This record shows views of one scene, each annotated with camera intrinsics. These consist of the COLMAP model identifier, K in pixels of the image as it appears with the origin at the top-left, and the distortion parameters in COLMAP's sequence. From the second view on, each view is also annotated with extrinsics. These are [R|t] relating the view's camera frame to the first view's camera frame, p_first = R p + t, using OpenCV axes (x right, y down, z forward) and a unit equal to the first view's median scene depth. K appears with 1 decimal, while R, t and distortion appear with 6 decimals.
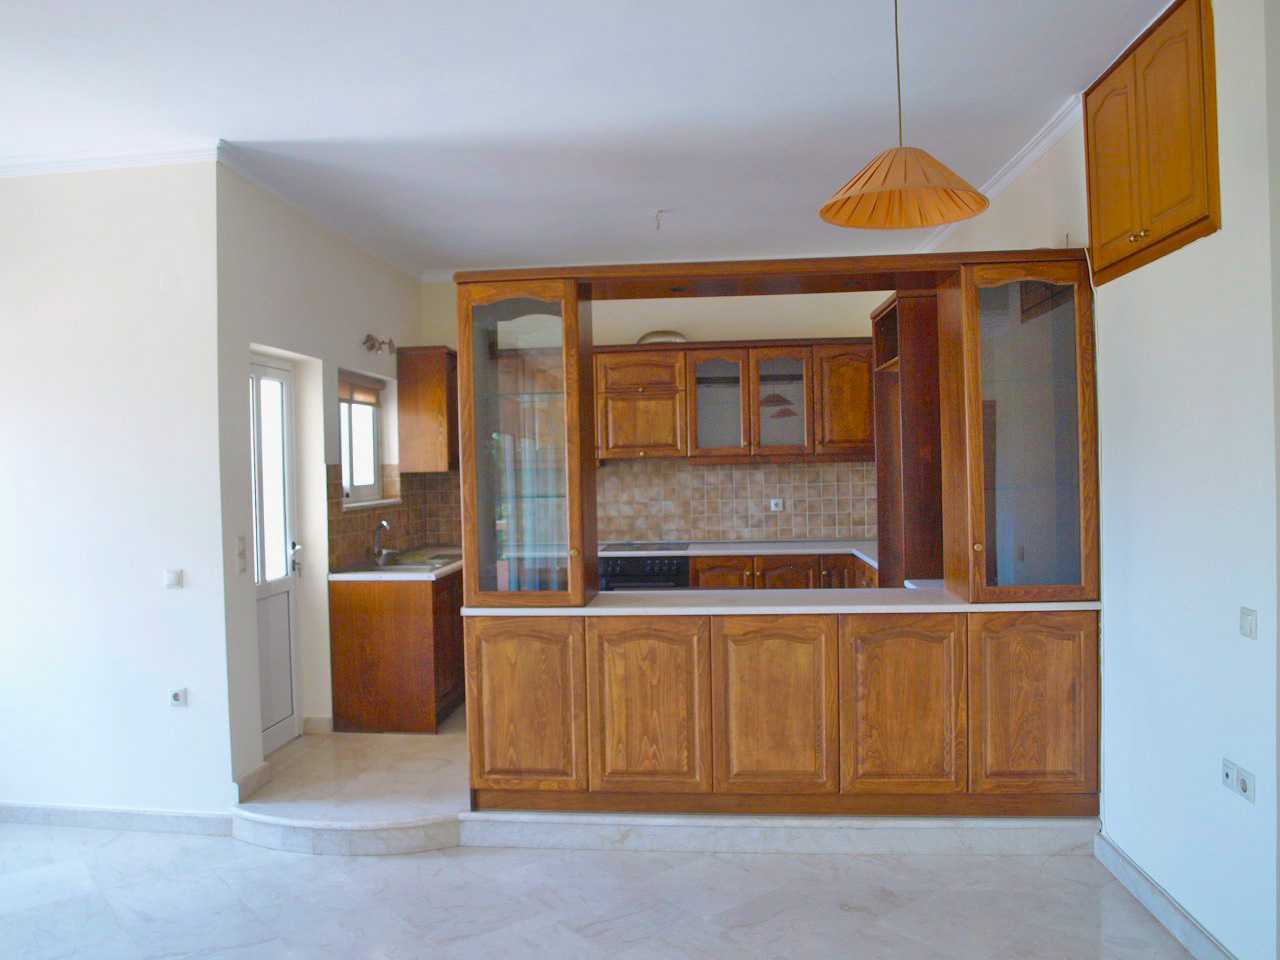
lens RADIAL K [[1015.0, 0, 611.5], [0, 1015.0, 477.9], [0, 0, 1]] dist [-0.072592, 0.003769]
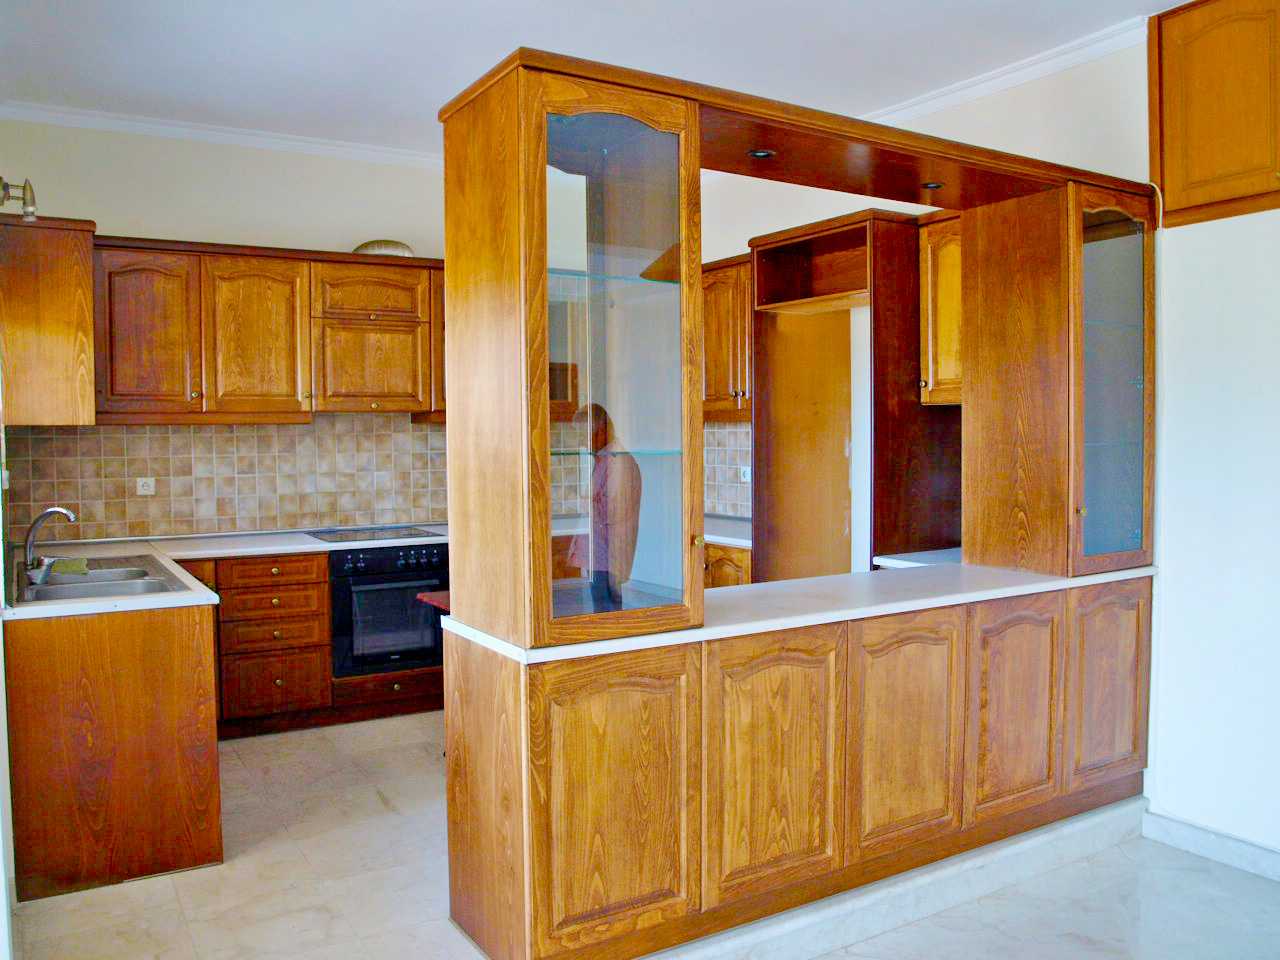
lens RADIAL K [[1015.0, 0, 611.5], [0, 1015.0, 477.9], [0, 0, 1]] dist [-0.072592, 0.003769]
pose [[0.798176, -0.011064, 0.602323, -0.449540], [-0.001096, 0.999803, 0.019817, 0.022141], [-0.602424, -0.016478, 0.798006, 0.530205]]
